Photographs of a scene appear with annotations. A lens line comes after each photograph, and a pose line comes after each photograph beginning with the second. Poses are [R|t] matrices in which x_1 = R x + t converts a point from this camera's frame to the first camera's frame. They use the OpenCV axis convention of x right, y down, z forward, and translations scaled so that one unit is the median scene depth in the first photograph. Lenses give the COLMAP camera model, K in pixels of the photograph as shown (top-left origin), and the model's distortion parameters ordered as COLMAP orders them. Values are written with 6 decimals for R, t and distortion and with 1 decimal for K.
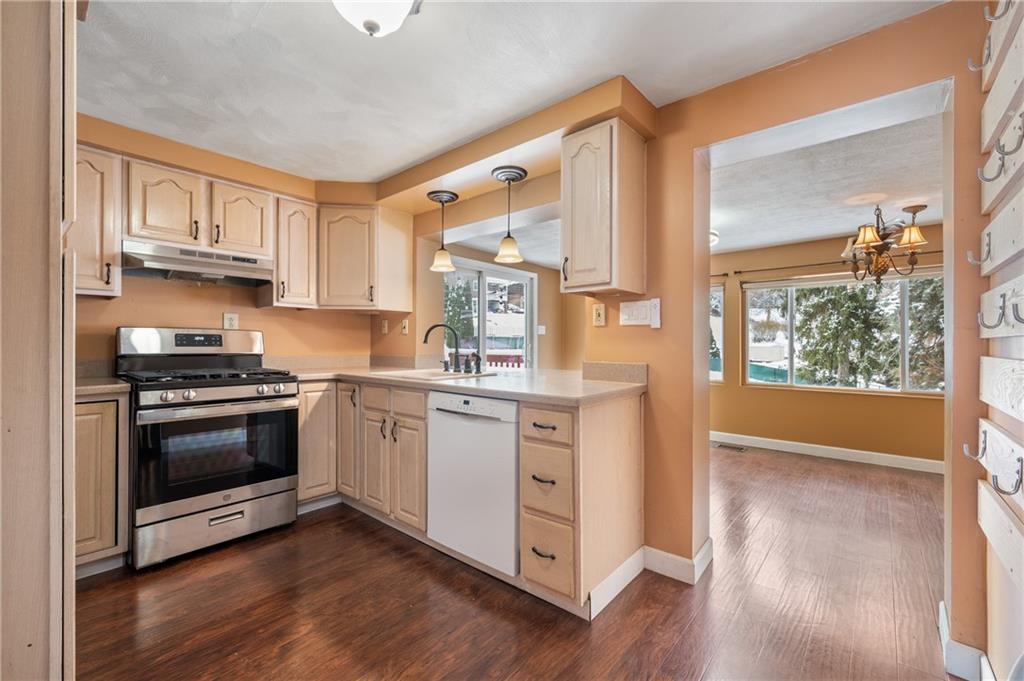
lens RADIAL K [[432.0, 0, 514.9], [0, 432.0, 342.0], [0, 0, 1]] dist [0.002218, -0.000152]
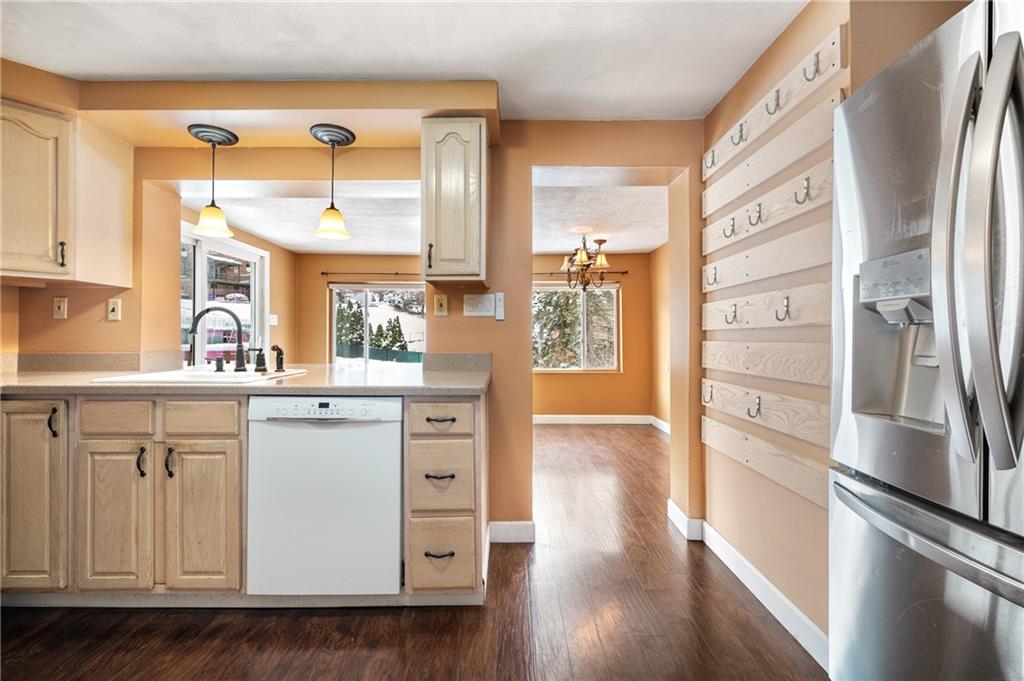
lens RADIAL K [[432.0, 0, 521.0], [0, 432.0, 333.5], [0, 0, 1]] dist [0.002218, -0.000152]
pose [[0.755024, 0.002988, 0.655690, -0.273876], [0.000171, 0.999989, -0.004754, 0.006614], [-0.655697, 0.003702, 0.755015, 0.107460]]
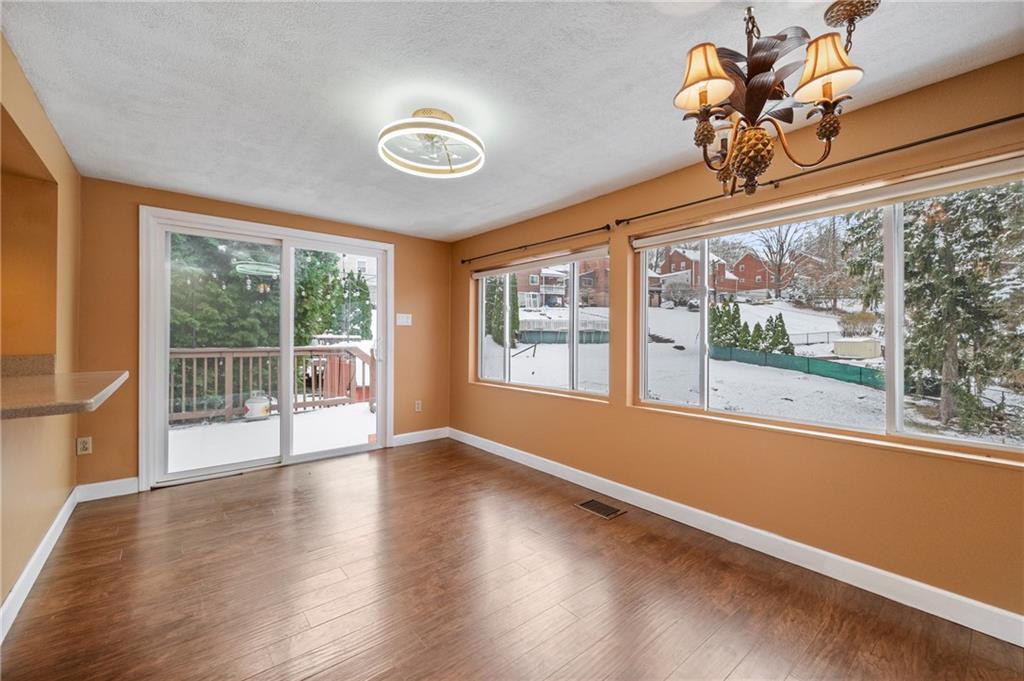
lens RADIAL K [[432.0, 0, 506.8], [0, 432.0, 337.0], [0, 0, 1]] dist [0.002218, -0.000152]
pose [[0.986580, -0.000356, -0.163277, 0.778572], [0.000561, 0.999999, 0.001208, 0.002818], [0.163276, -0.001283, 0.986580, 0.629662]]
